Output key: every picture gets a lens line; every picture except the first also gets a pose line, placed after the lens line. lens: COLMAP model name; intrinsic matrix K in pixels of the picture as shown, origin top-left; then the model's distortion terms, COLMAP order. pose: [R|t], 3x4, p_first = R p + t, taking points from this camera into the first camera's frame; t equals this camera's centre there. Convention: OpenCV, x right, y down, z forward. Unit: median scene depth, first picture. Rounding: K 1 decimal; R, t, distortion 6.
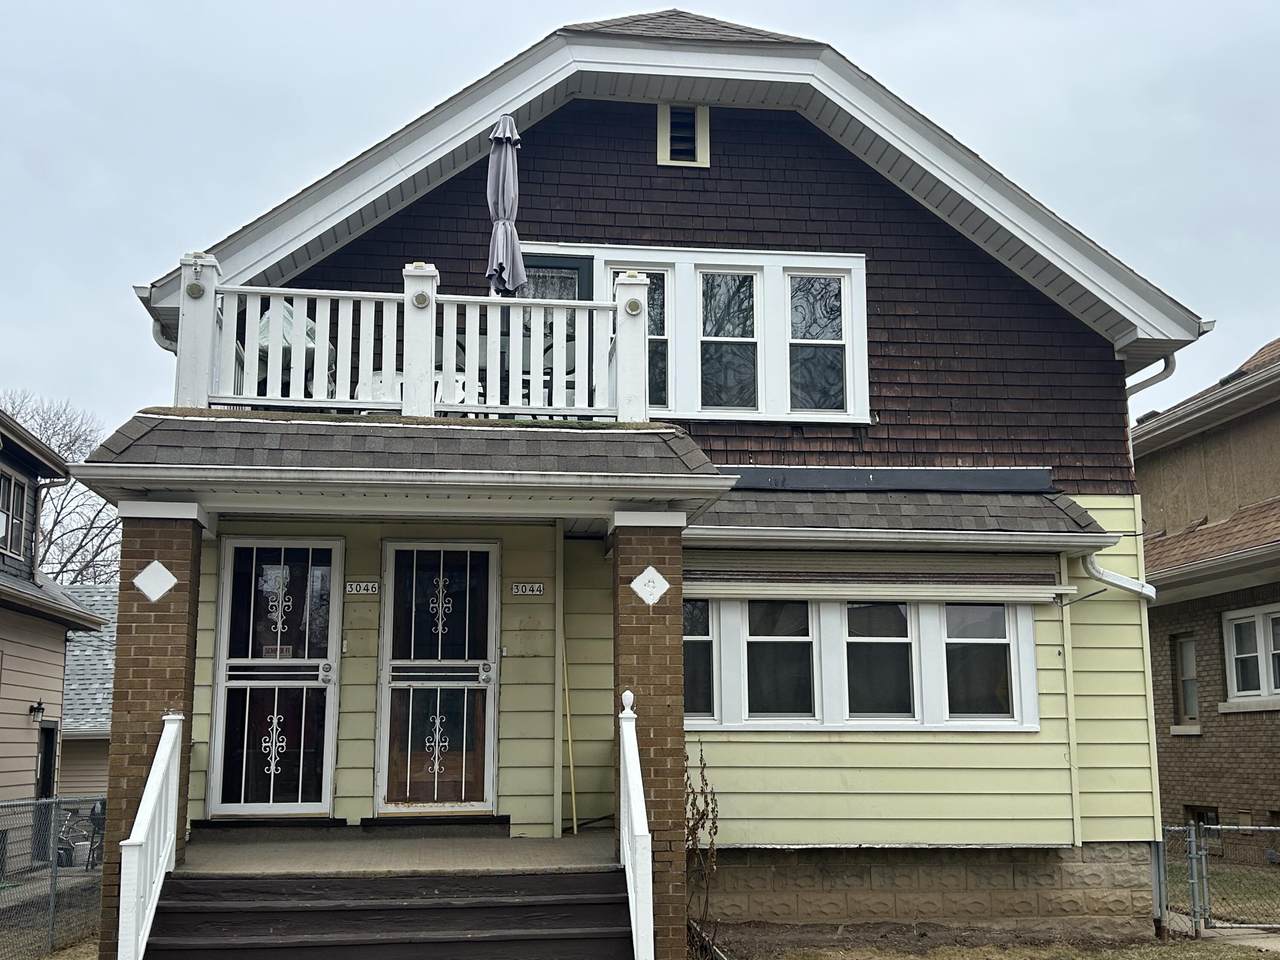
lens RADIAL K [[1468.7, 0, 640.0], [0, 1468.7, 480.0], [0, 0, 1]] dist [0.186447, -0.505214]
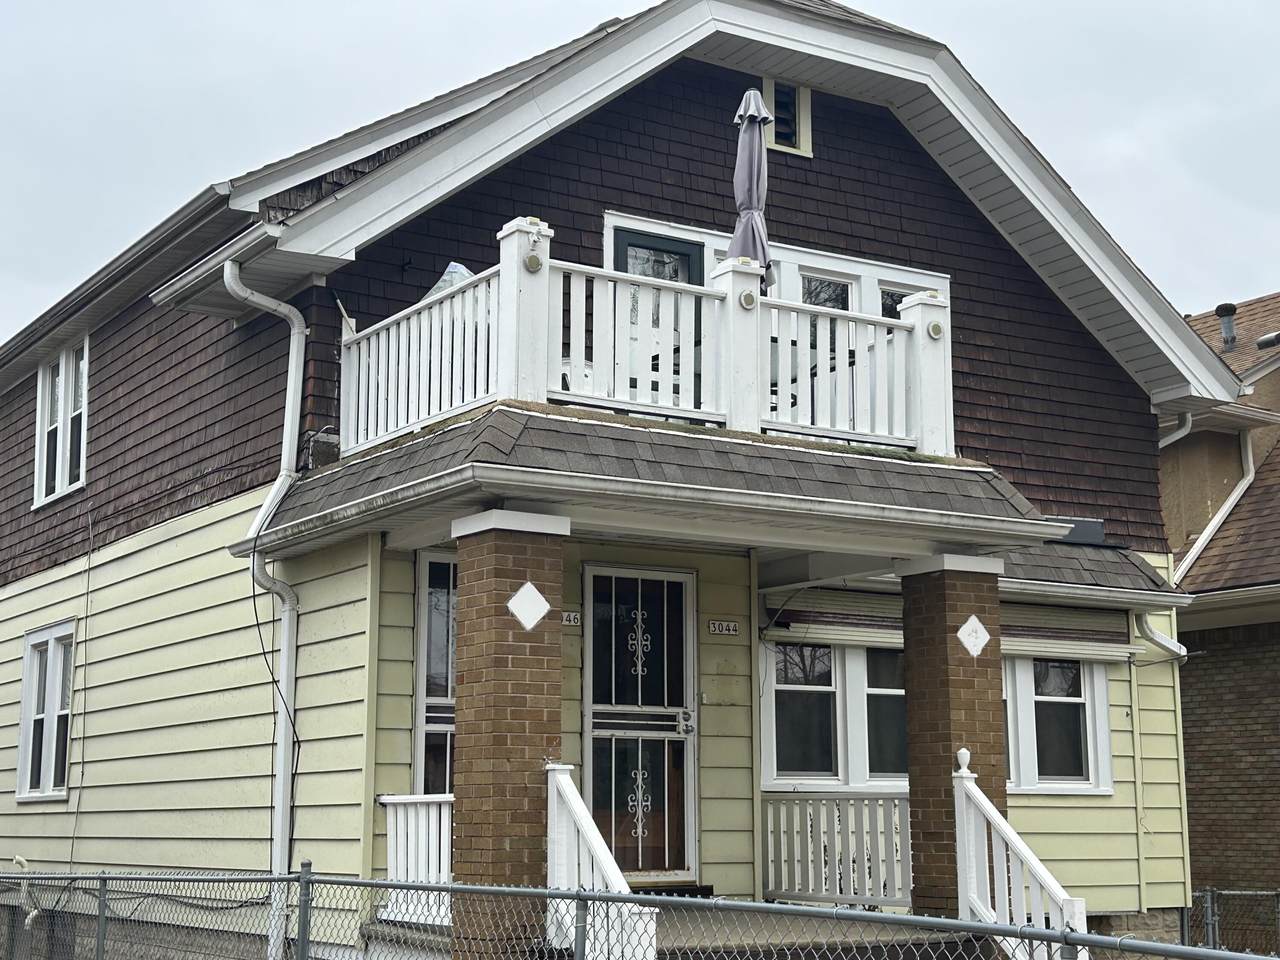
lens RADIAL K [[1927.7, 0, 638.0], [0, 1927.7, 471.4], [0, 0, 1]] dist [0.189326, -0.499660]
pose [[0.906401, 0.075957, 0.415532, -0.551388], [-0.076569, 0.996948, -0.015215, 0.002358], [-0.415420, -0.018026, 0.909451, -0.020707]]
